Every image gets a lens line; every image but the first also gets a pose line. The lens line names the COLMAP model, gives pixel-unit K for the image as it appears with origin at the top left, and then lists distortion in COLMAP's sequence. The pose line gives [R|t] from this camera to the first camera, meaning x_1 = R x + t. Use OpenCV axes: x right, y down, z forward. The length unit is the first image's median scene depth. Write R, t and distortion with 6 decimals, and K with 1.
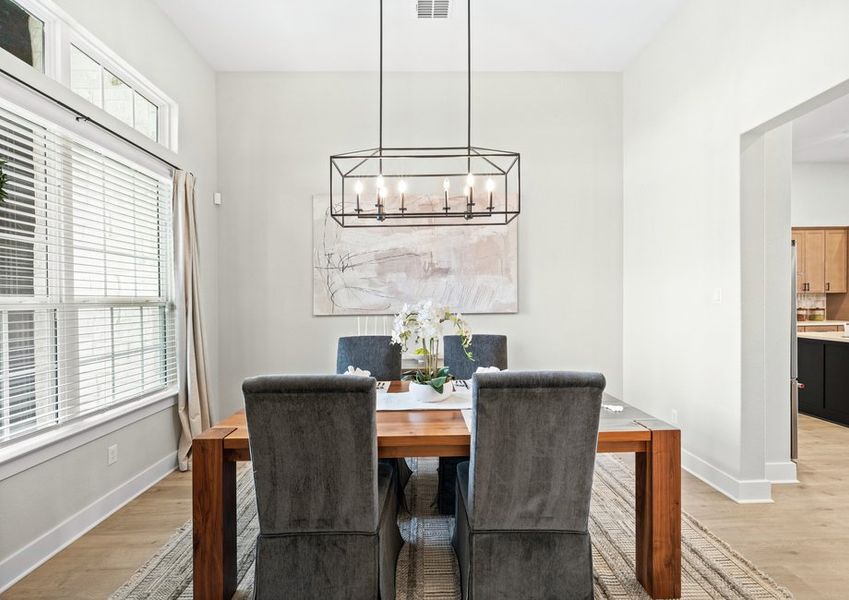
lens RADIAL K [[358.8, 0, 428.2], [0, 358.8, 301.2], [0, 0, 1]] dist [0.000420, -0.000798]
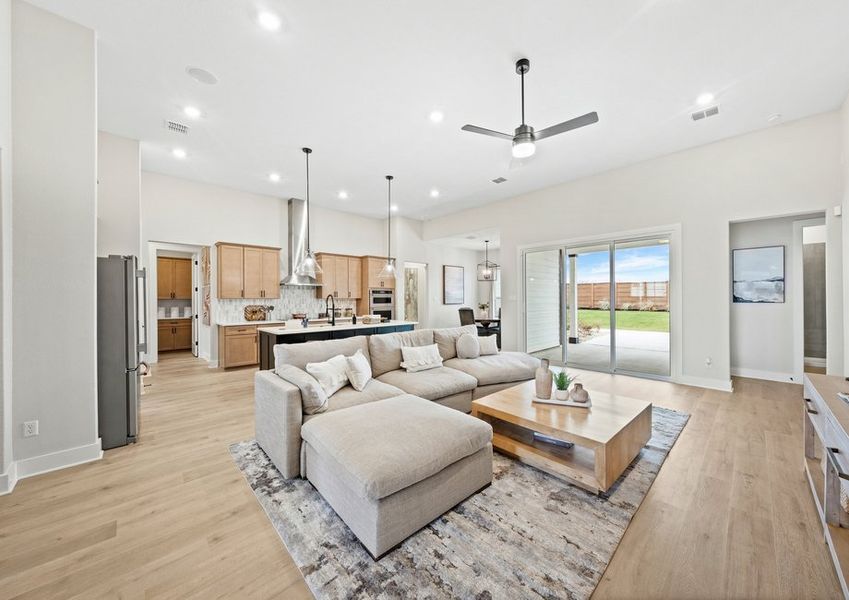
lens RADIAL K [[311.7, 0, 443.4], [0, 311.7, 301.2], [0, 0, 1]] dist [0.001977, 0.000076]
pose [[0.732770, 0.005248, 0.680456, 0.488537], [-0.000261, 0.999972, -0.007431, -0.001363], [-0.680476, 0.005268, 0.732751, -0.250313]]
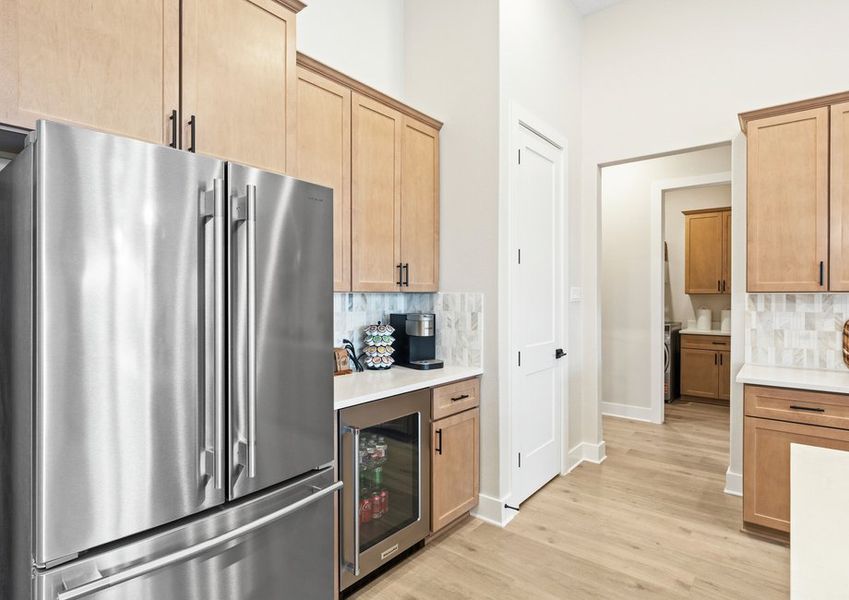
lens RADIAL K [[454.1, 0, 431.6], [0, 454.1, 293.4], [0, 0, 1]] dist [-0.000320, 0.000249]
pose [[0.764568, 0.012408, -0.644423, 0.699902], [-0.017543, 0.999845, -0.001562, -0.008518], [0.644304, 0.012500, 0.764667, 0.411211]]
